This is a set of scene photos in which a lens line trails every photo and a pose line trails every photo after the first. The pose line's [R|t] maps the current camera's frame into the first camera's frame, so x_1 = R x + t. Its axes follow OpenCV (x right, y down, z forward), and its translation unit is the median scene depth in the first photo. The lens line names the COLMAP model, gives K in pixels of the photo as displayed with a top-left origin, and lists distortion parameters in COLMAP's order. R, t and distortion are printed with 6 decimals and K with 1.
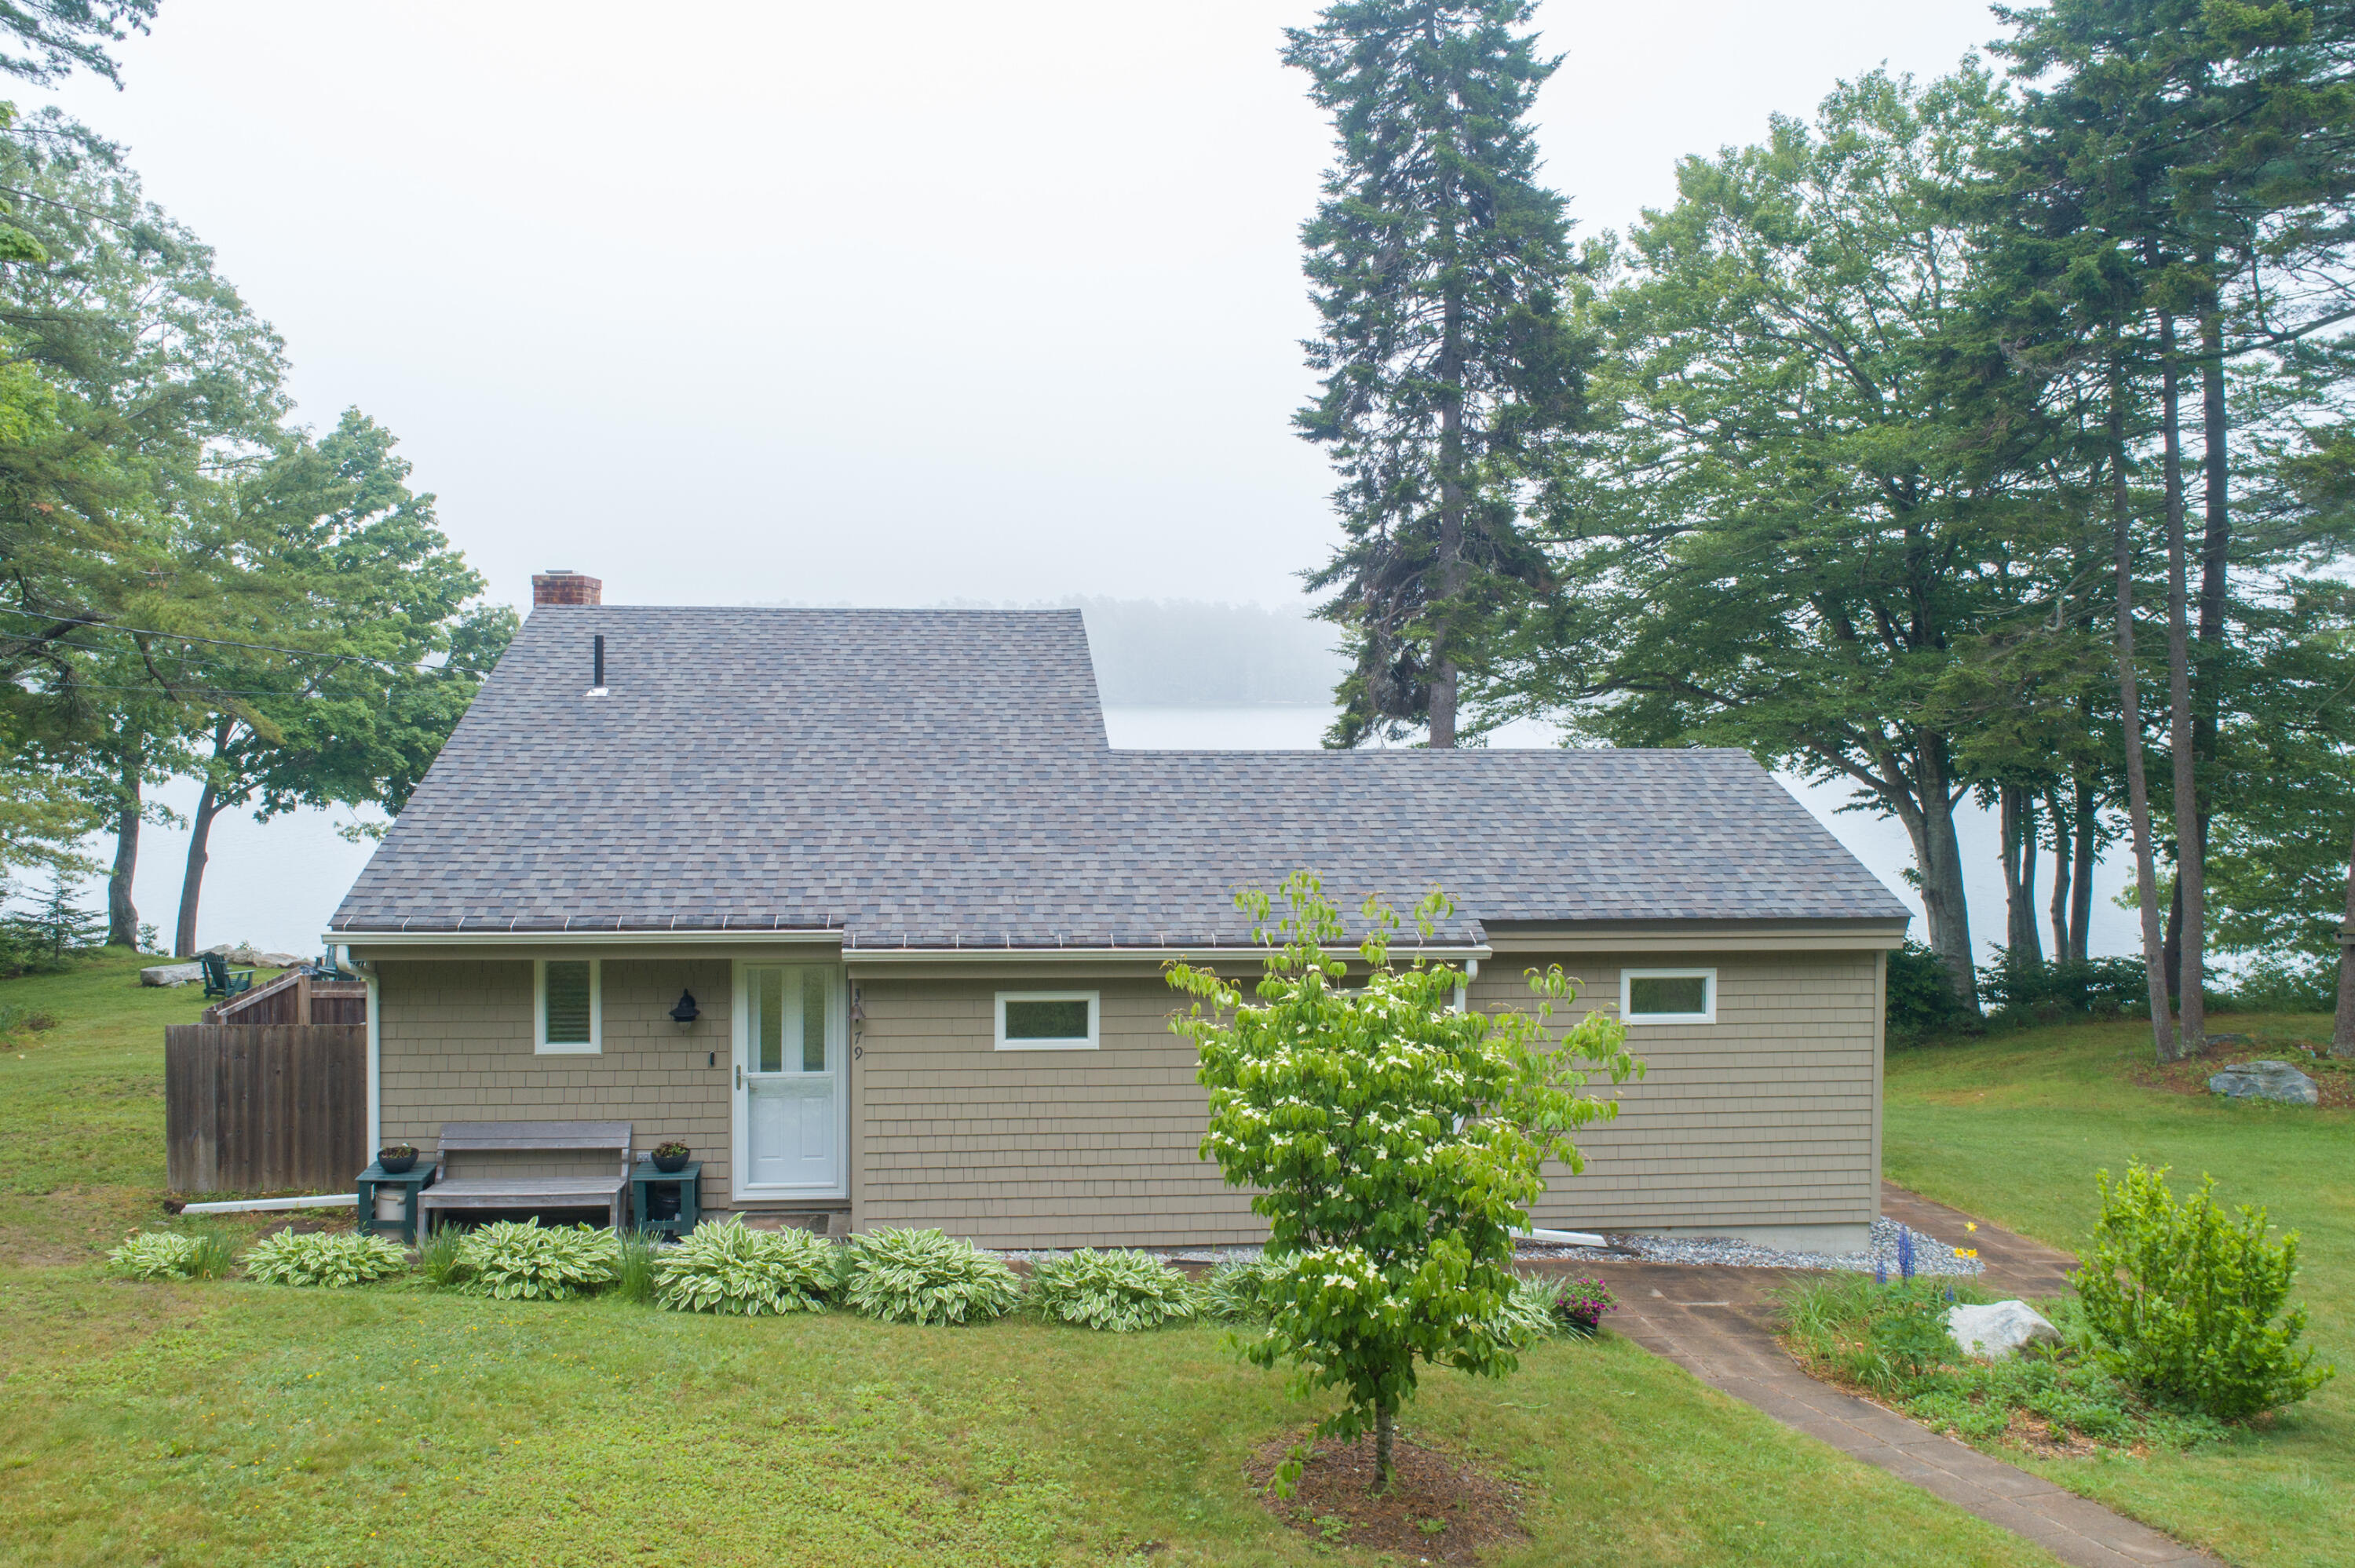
lens RADIAL K [[1608.6, 0, 1096.9], [0, 1608.6, 752.6], [0, 0, 1]] dist [-0.001184, 0.004604]
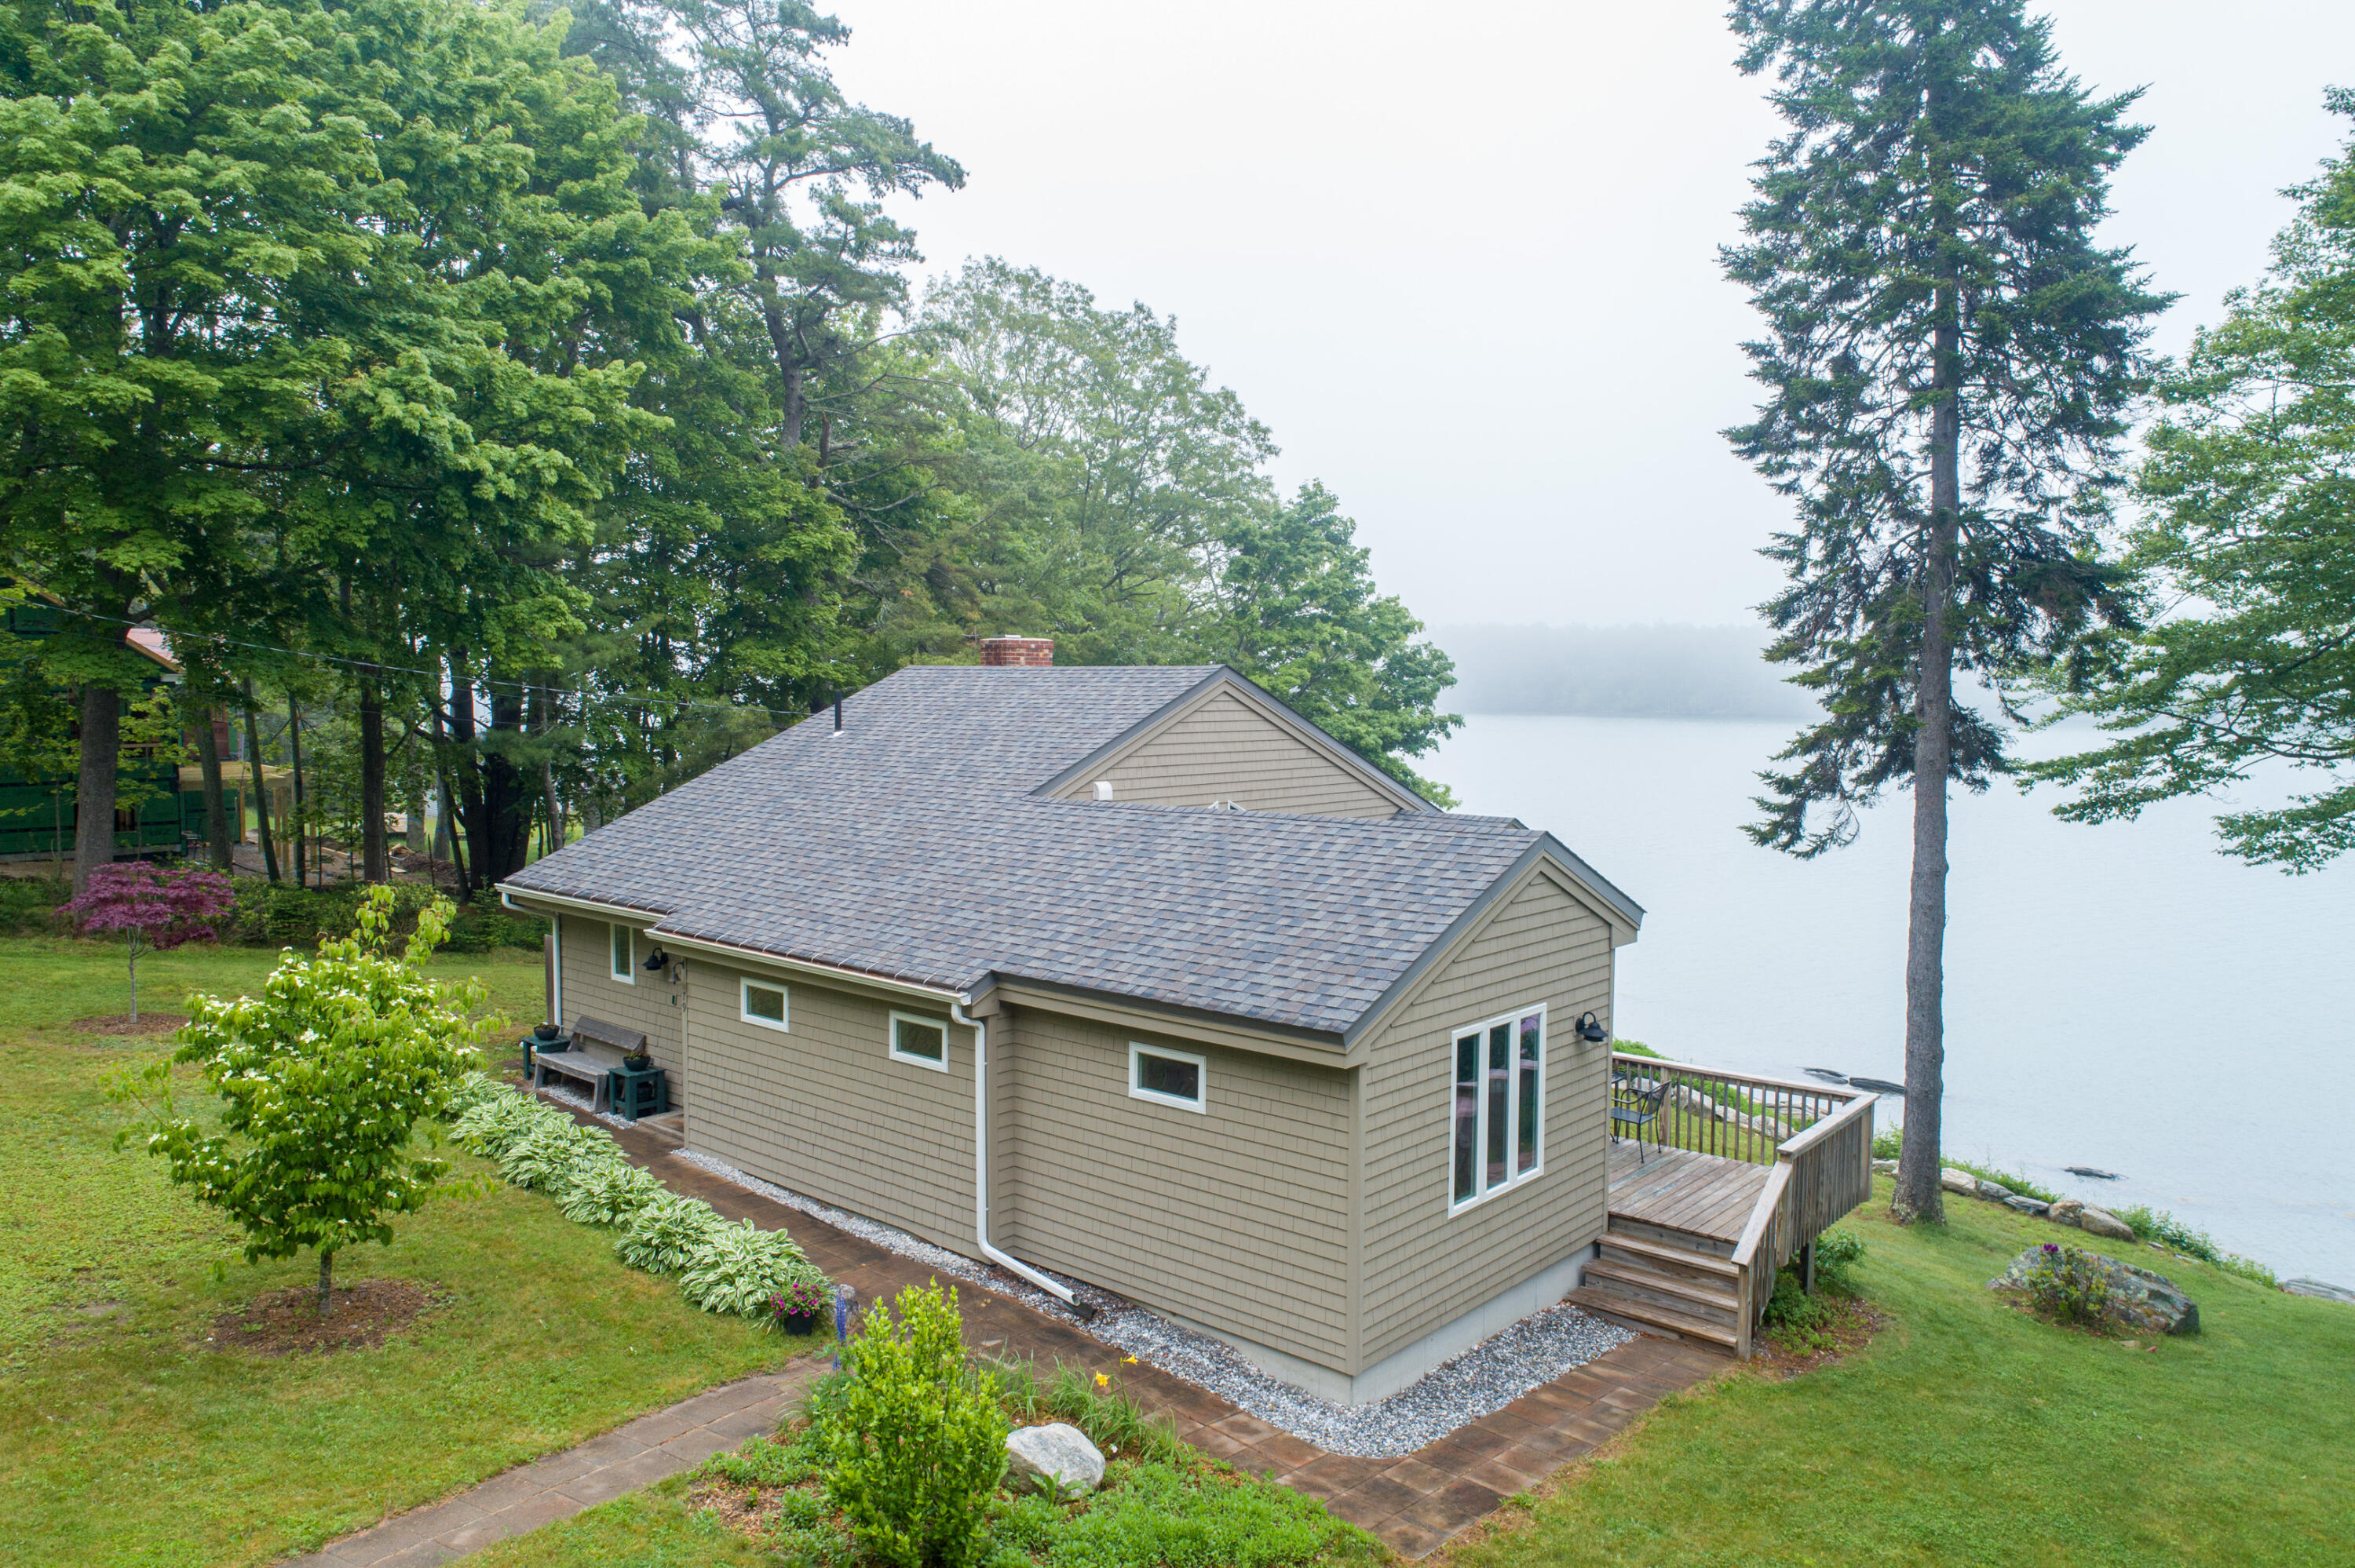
lens RADIAL K [[1608.6, 0, 1180.3], [0, 1608.6, 793.9], [0, 0, 1]] dist [-0.001184, 0.004604]
pose [[0.697255, 0.048272, -0.715196, 1.050643], [-0.036533, 0.998826, 0.031799, -0.052138], [0.715892, 0.003956, 0.698200, 0.319613]]
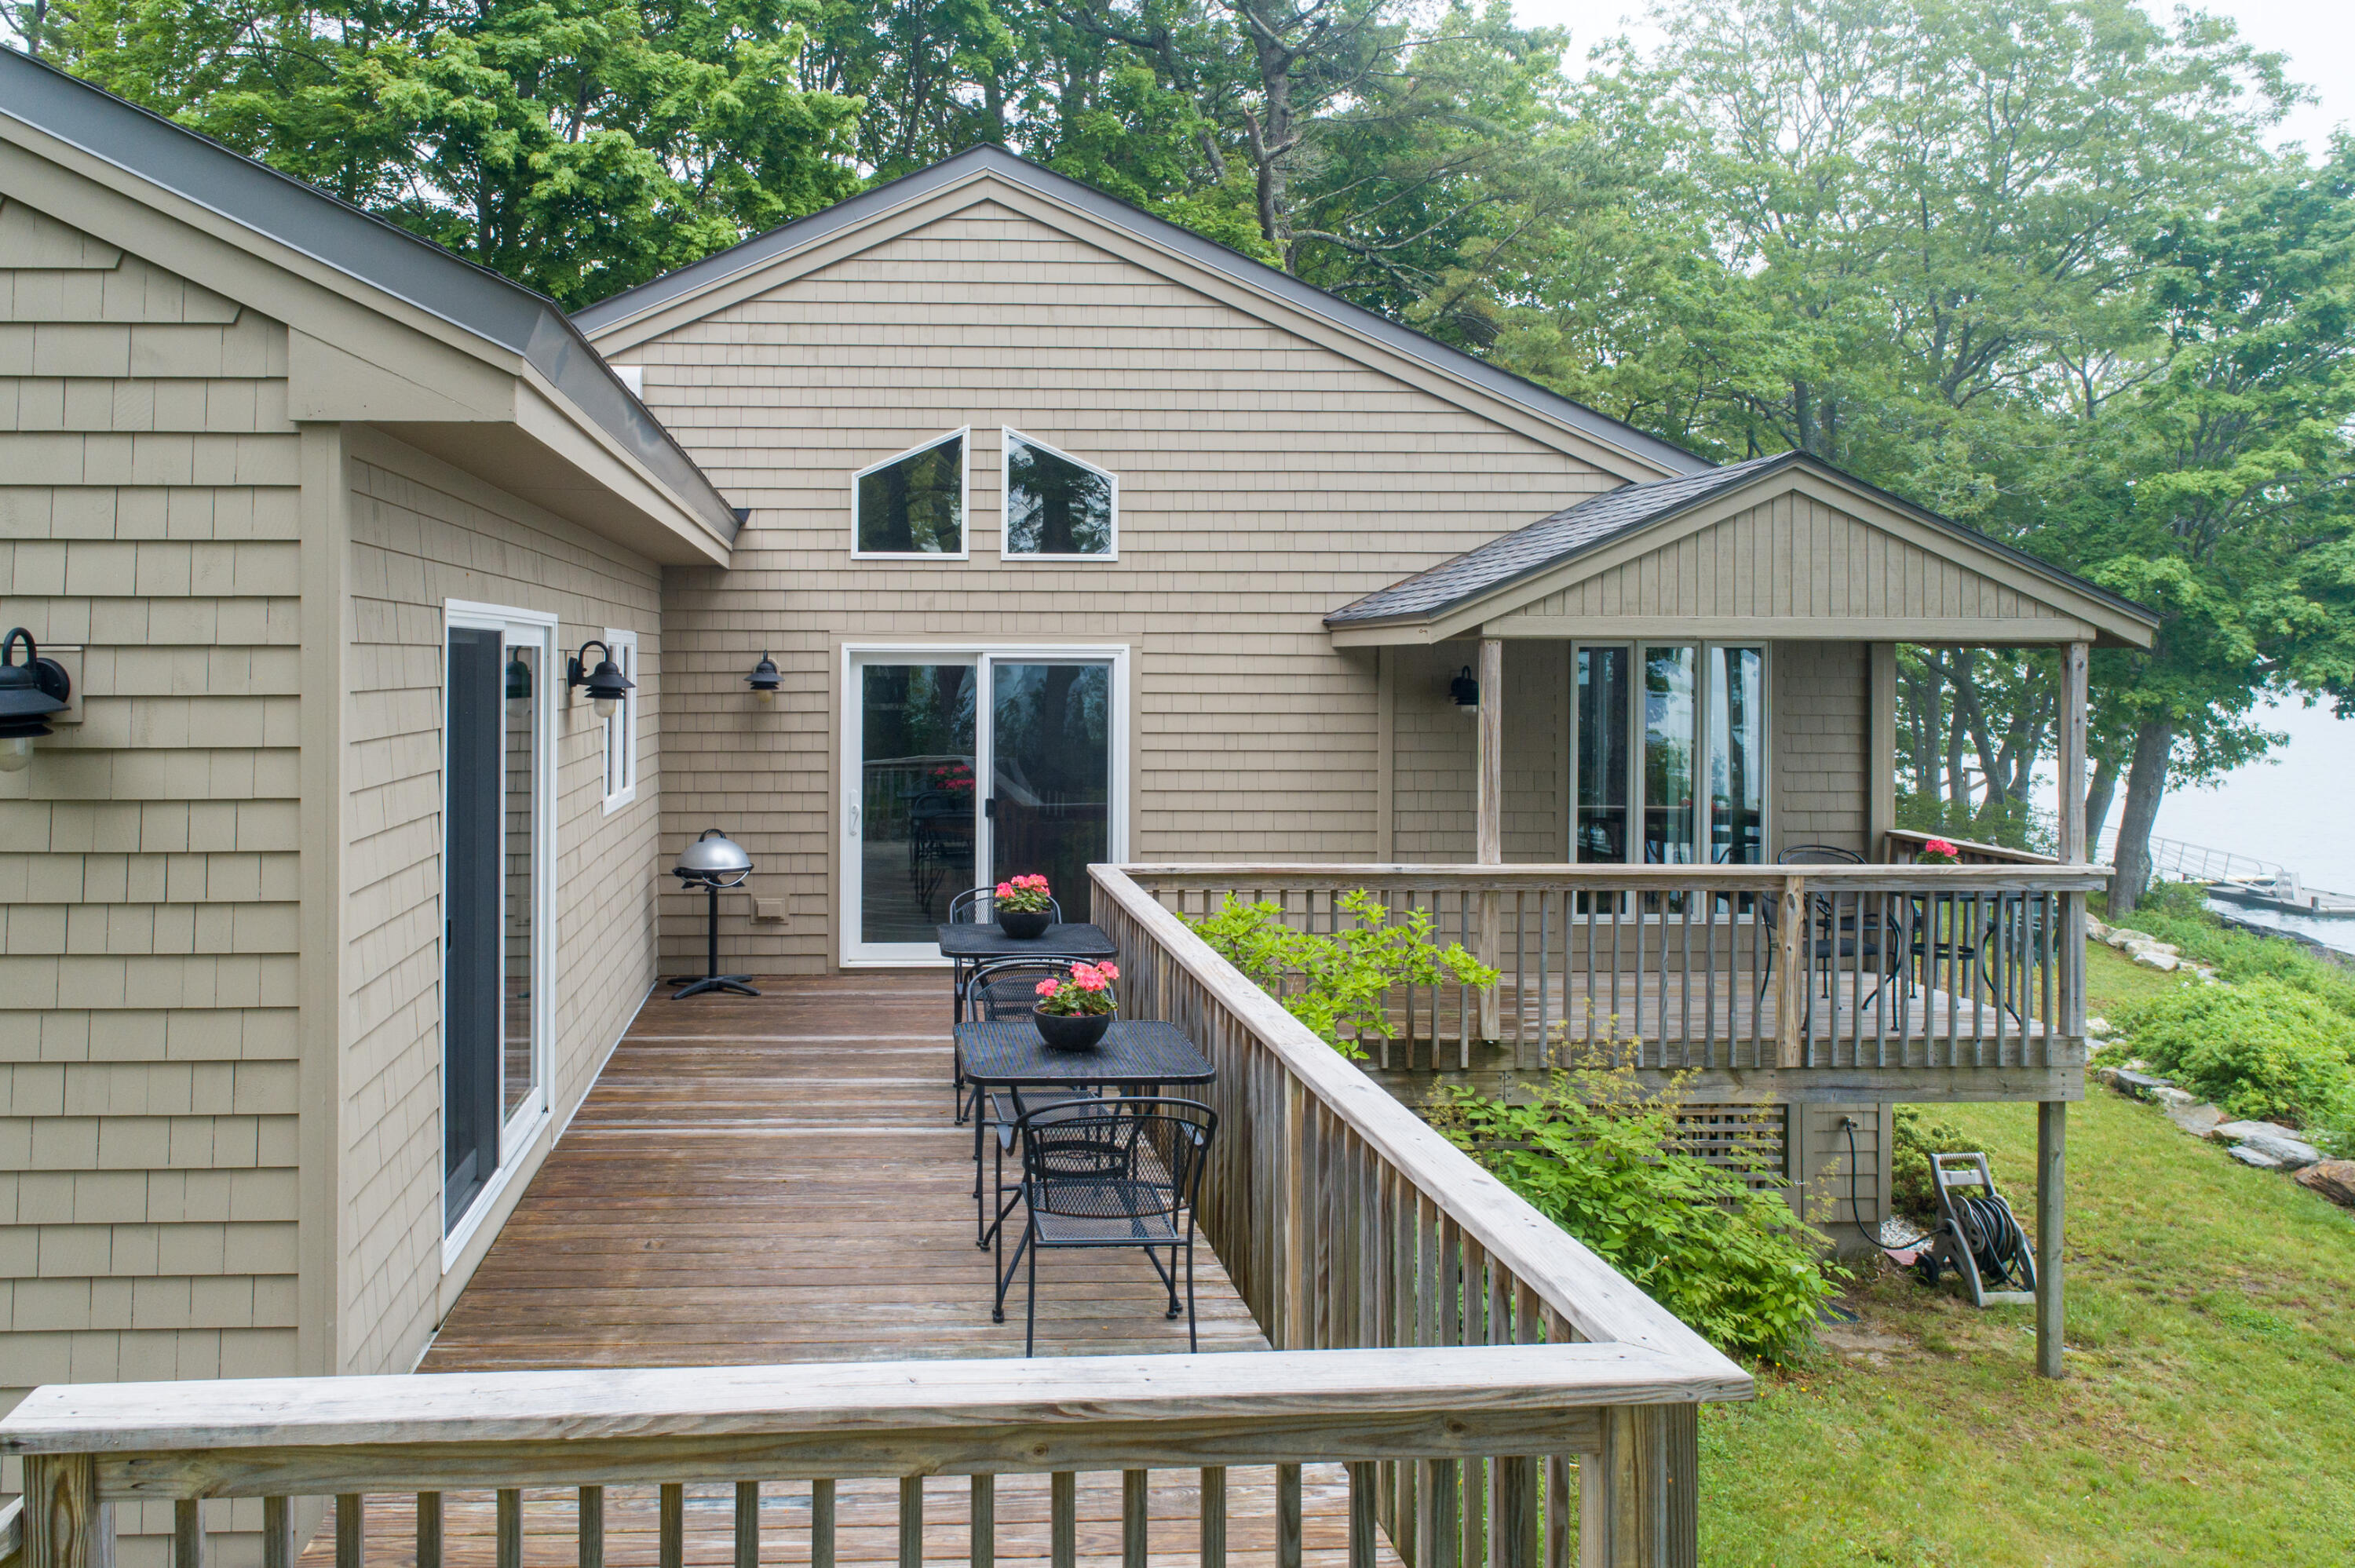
lens RADIAL K [[1608.6, 0, 1179.0], [0, 1608.6, 784.3], [0, 0, 1]] dist [-0.001184, 0.004604]
pose [[-0.052171, -0.012686, -0.998558, 0.652497], [-0.060642, 0.998114, -0.009512, 0.292123], [0.996795, 0.060058, -0.052842, 1.841532]]
